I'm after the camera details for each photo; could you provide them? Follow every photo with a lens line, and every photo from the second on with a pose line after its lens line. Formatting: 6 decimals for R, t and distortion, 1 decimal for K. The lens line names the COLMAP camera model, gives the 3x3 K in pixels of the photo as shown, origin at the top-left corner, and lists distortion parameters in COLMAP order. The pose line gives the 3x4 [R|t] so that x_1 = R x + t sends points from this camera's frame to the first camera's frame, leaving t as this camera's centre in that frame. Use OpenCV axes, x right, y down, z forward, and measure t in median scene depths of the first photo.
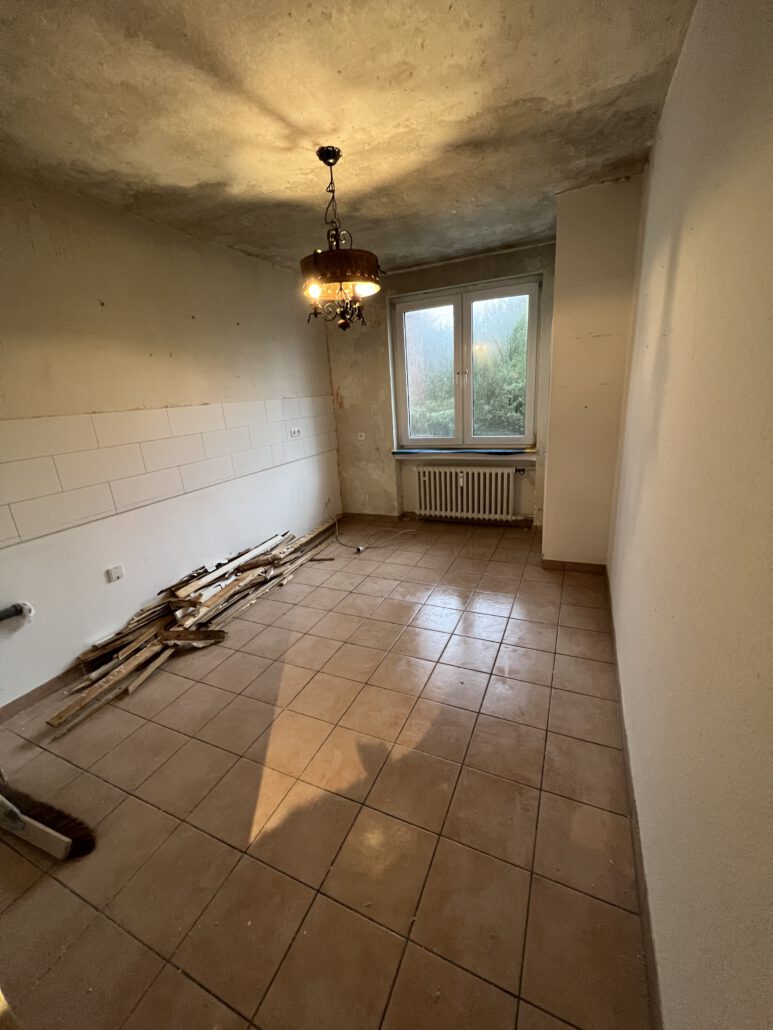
lens RADIAL K [[408.3, 0, 388.8], [0, 408.3, 511.5], [0, 0, 1]] dist [-0.001962, -0.000076]
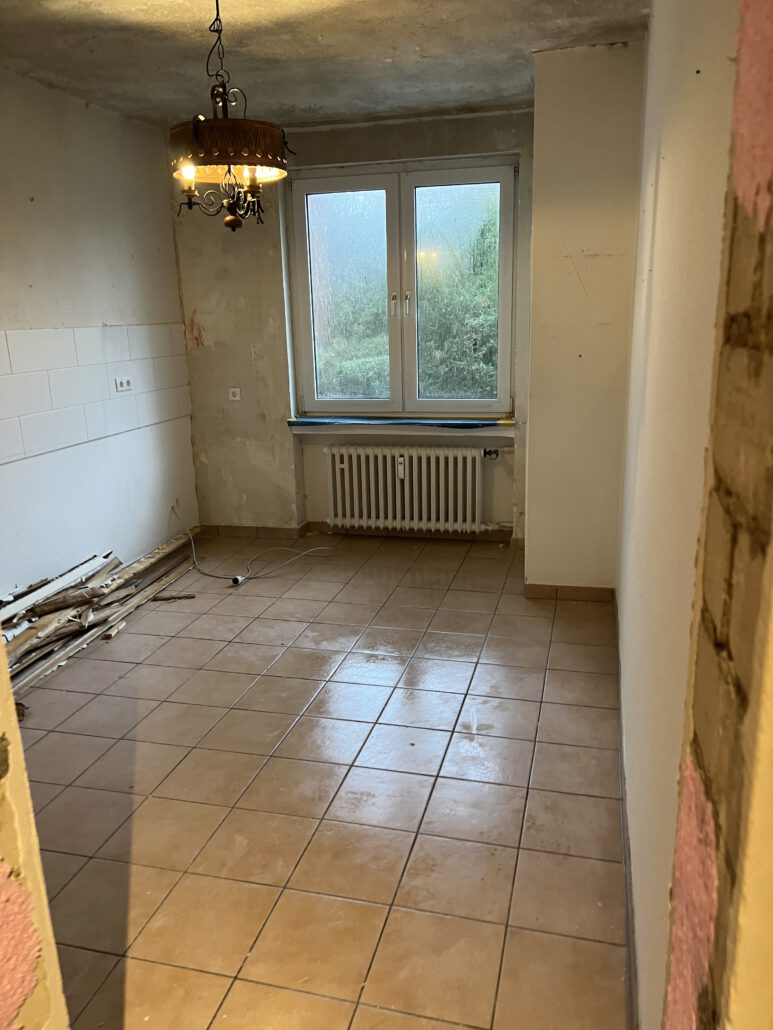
lens RADIAL K [[768.5, 0, 395.4], [0, 768.5, 517.1], [0, 0, 1]] dist [0.047902, -0.044520]
pose [[0.984089, -0.006067, 0.177574, -0.054343], [0.012721, 0.999258, -0.036356, 0.055834], [-0.177222, 0.038036, 0.983436, -0.205531]]
